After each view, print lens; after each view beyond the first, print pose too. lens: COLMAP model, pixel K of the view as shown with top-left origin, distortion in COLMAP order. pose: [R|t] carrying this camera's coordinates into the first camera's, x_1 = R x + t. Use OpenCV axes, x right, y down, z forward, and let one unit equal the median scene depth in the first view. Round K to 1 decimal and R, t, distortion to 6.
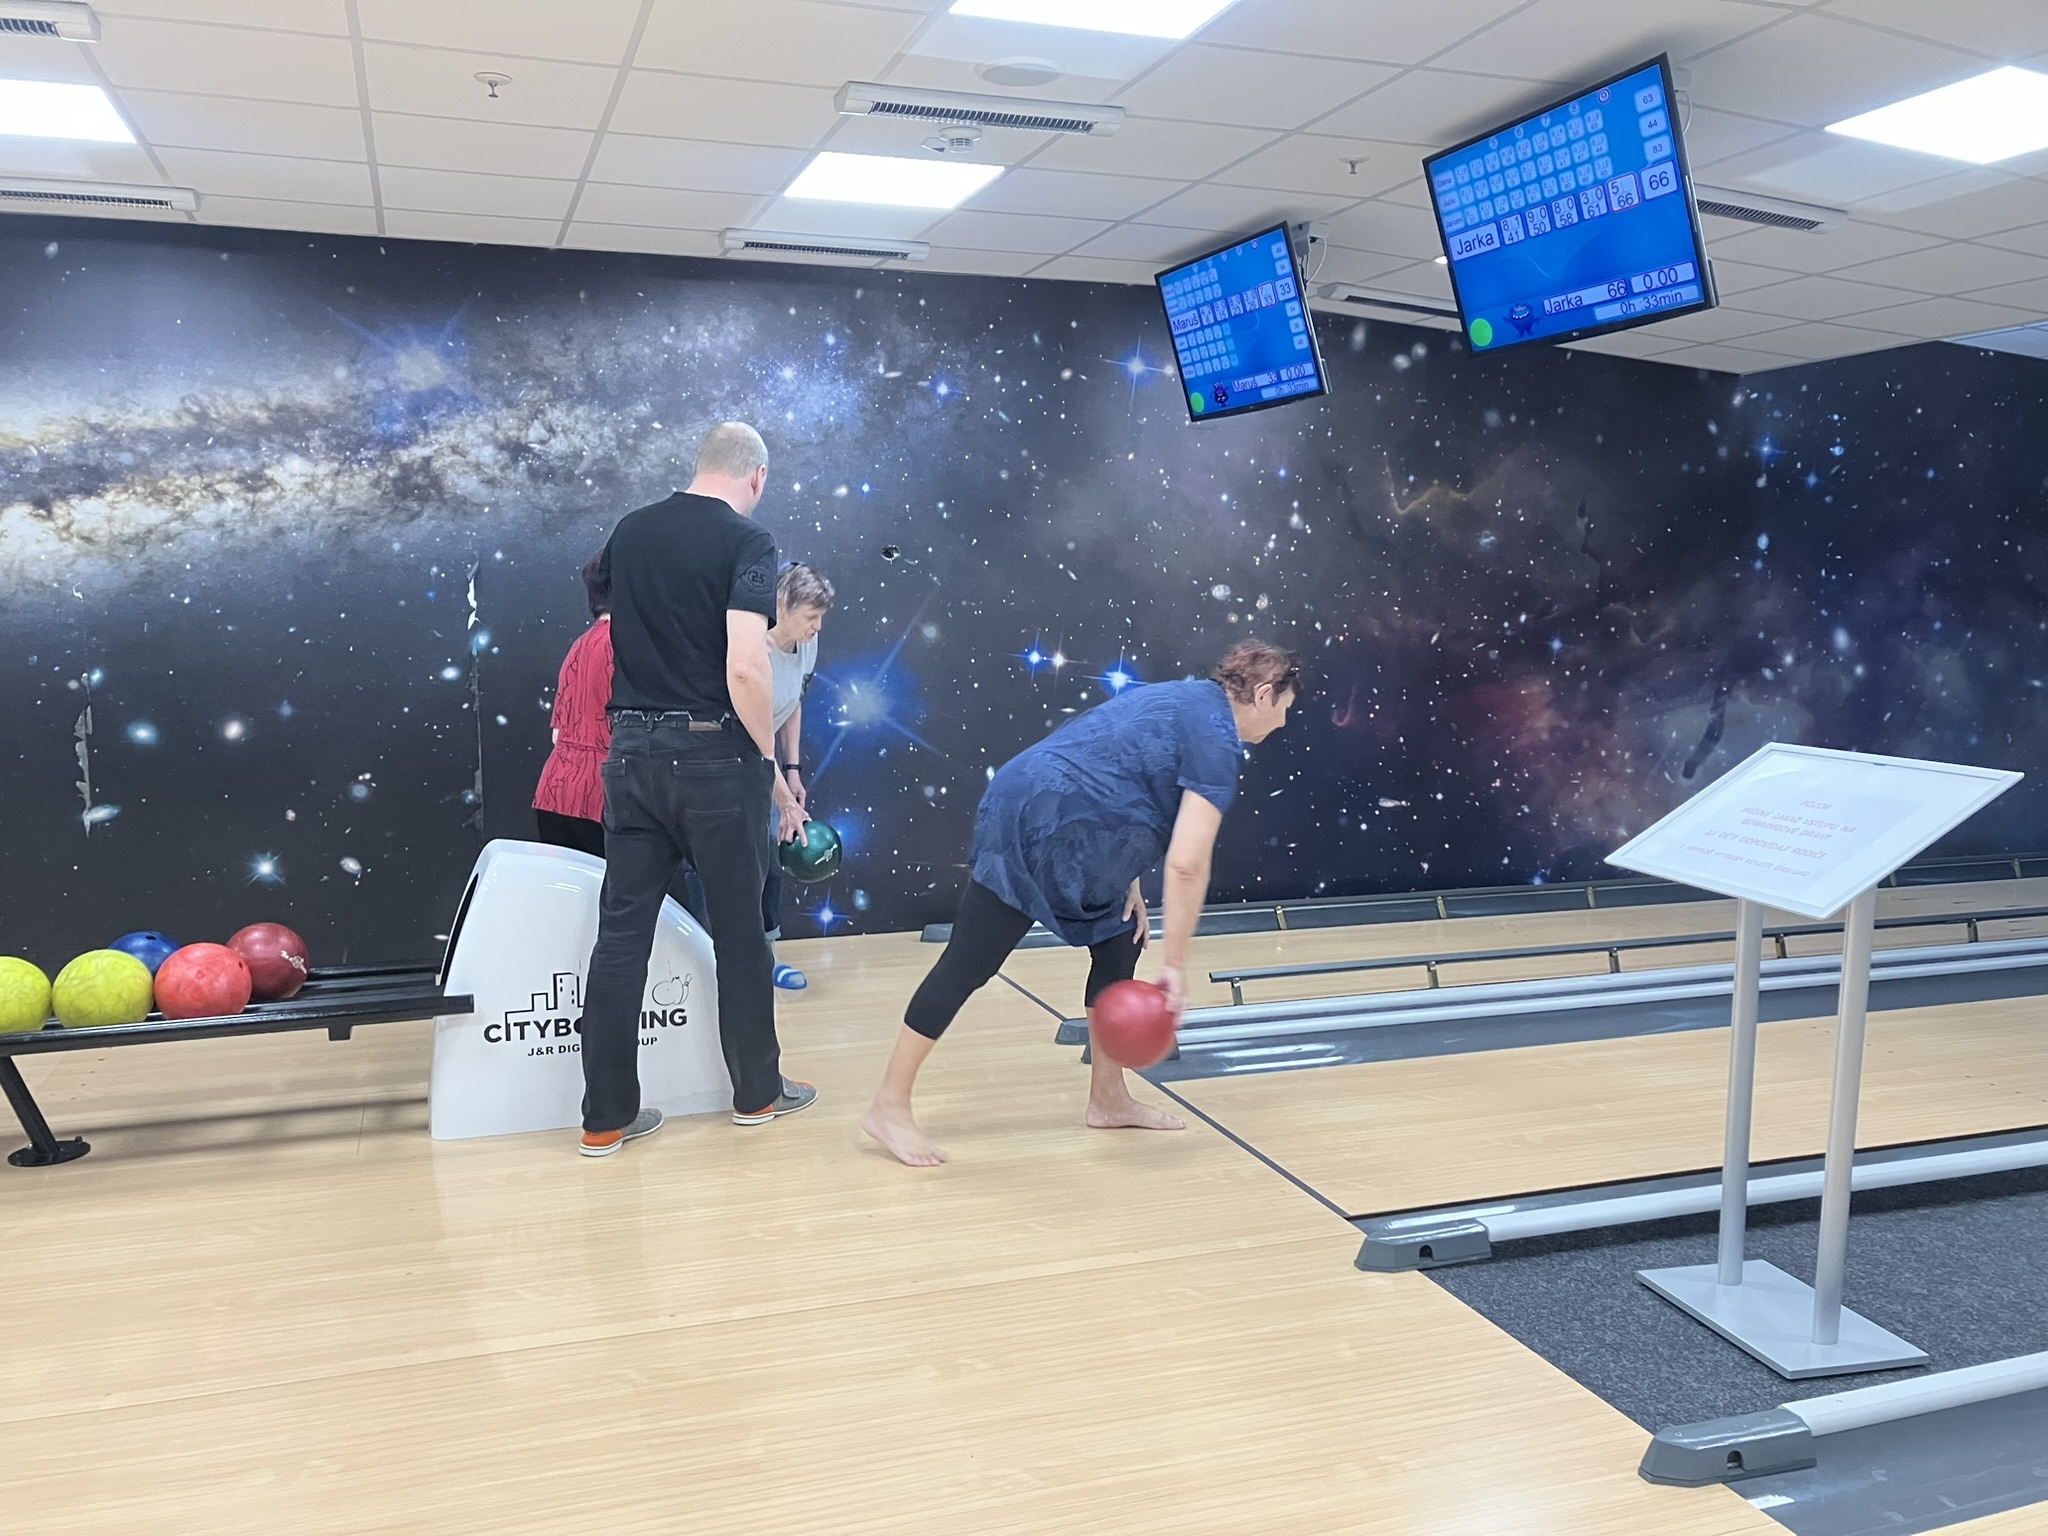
lens RADIAL K [[1670.5, 0, 1012.5], [0, 1670.5, 777.4], [0, 0, 1]] dist [0.032010, -0.013951]
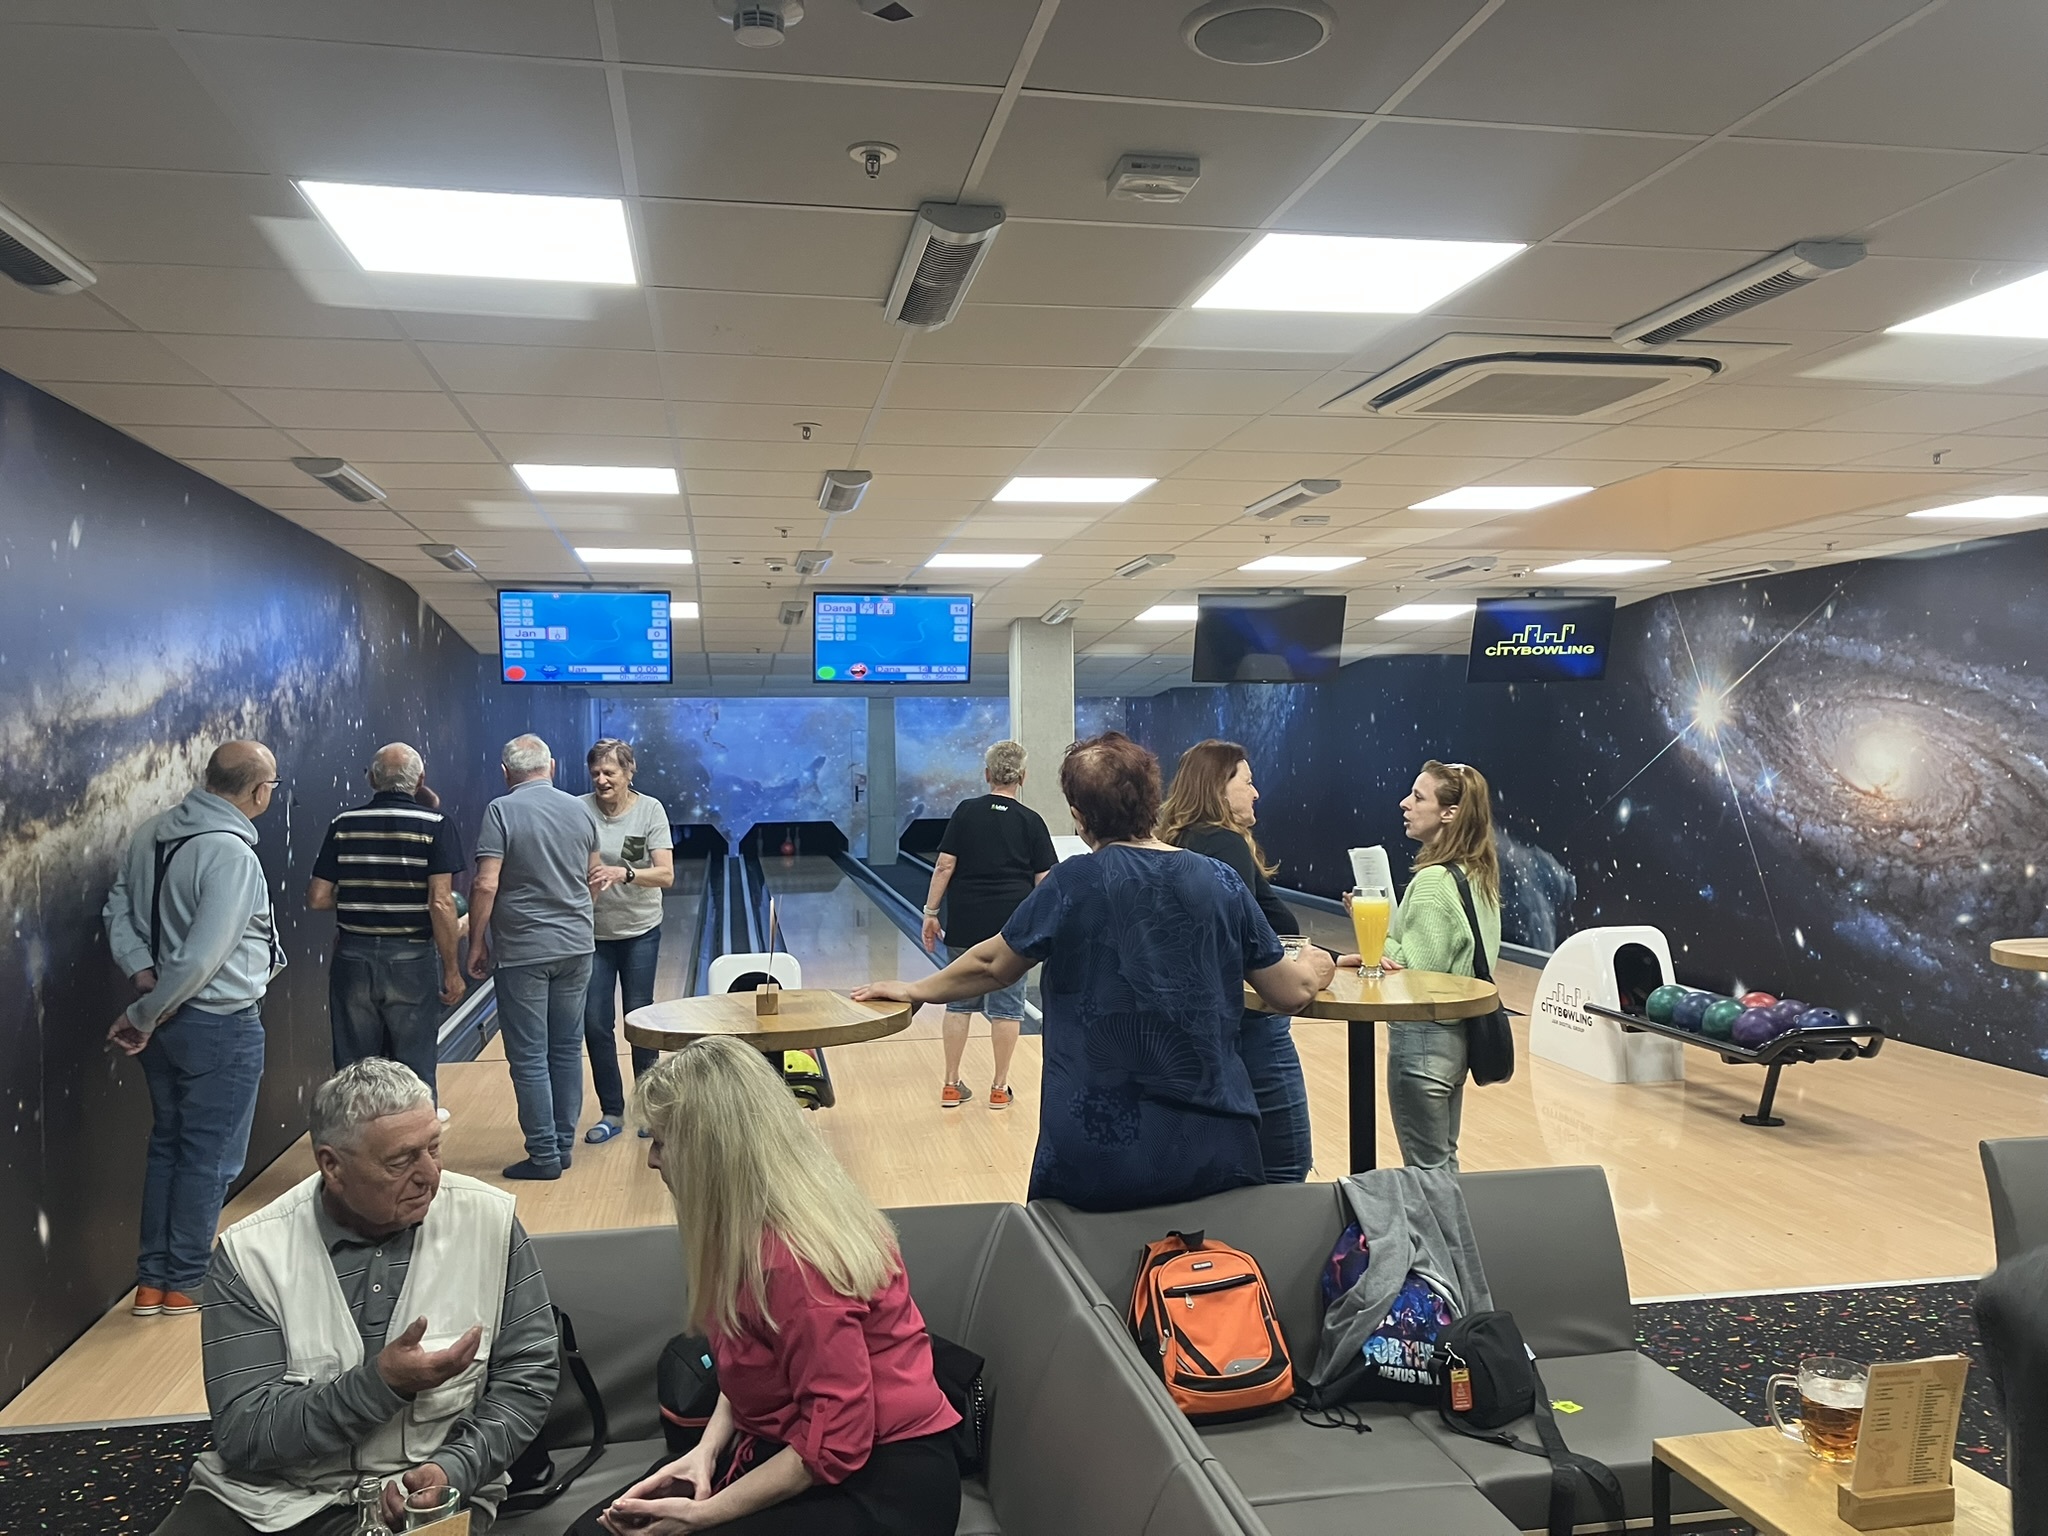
lens RADIAL K [[1670.5, 0, 1035.6], [0, 1670.5, 773.3], [0, 0, 1]] dist [0.032010, -0.013951]
pose [[0.143817, -0.015685, 0.989480, -1.414509], [0.122104, 0.992515, -0.002014, -0.075268], [-0.982042, 0.121109, 0.144656, 0.337540]]
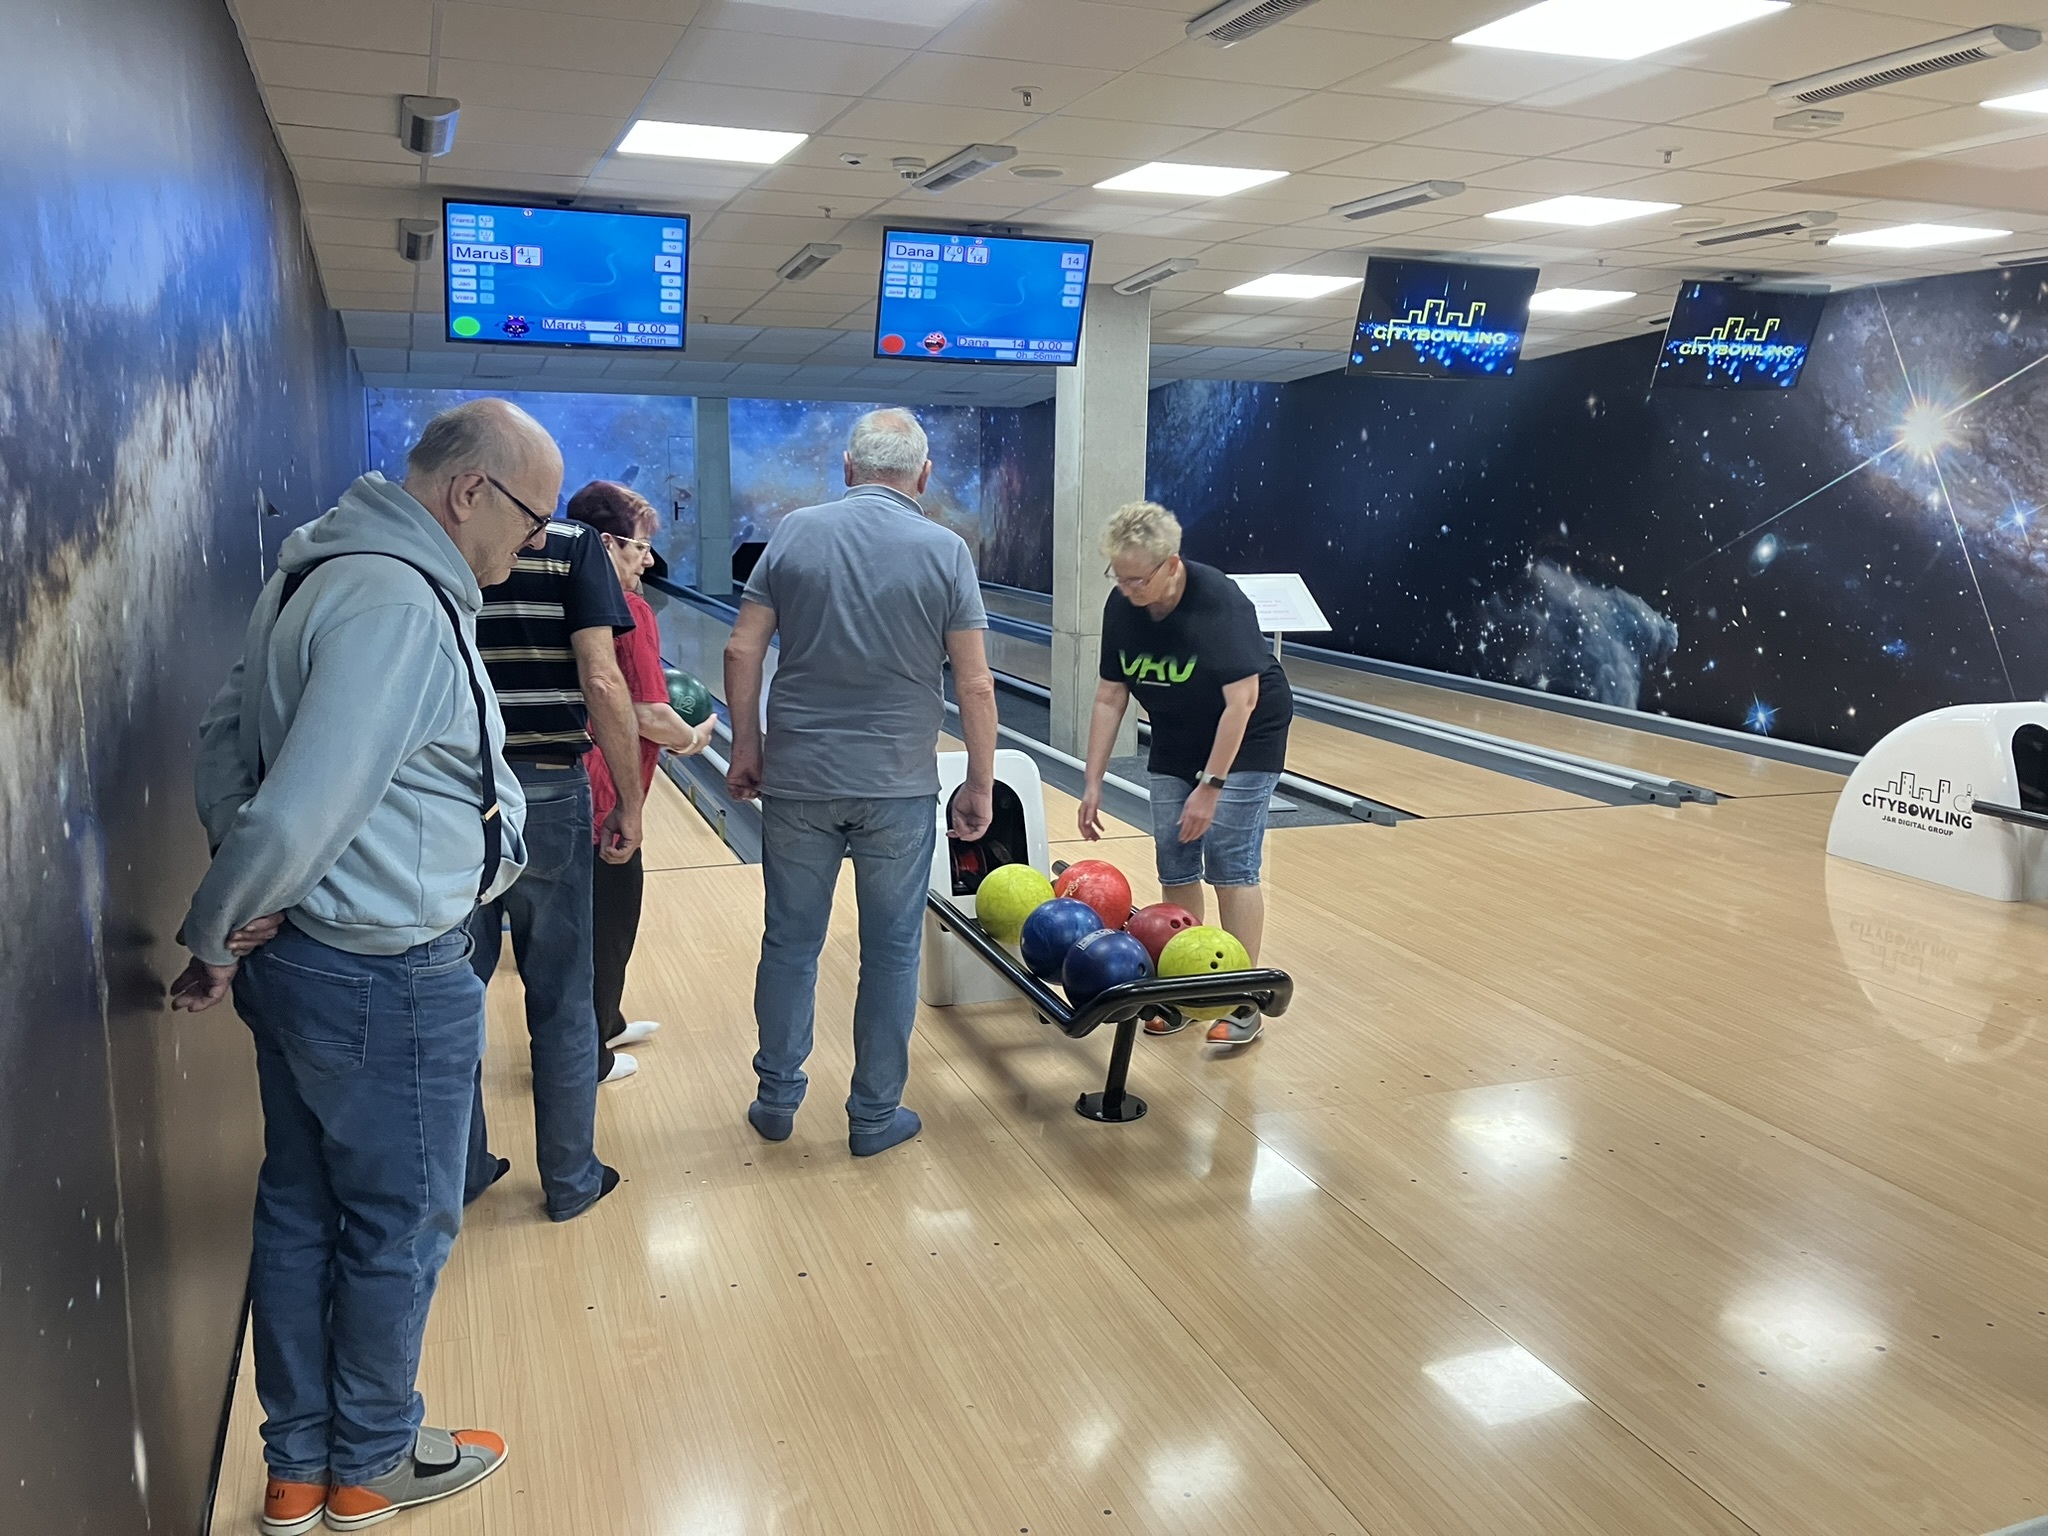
lens RADIAL K [[1670.5, 0, 1016.0], [0, 1670.5, 757.7], [0, 0, 1]] dist [0.032010, -0.013951]
pose [[-0.020226, -0.168951, 0.985417, -1.047897], [0.099450, 0.980390, 0.170130, -0.107205], [-0.994837, 0.101441, -0.003027, 0.718863]]
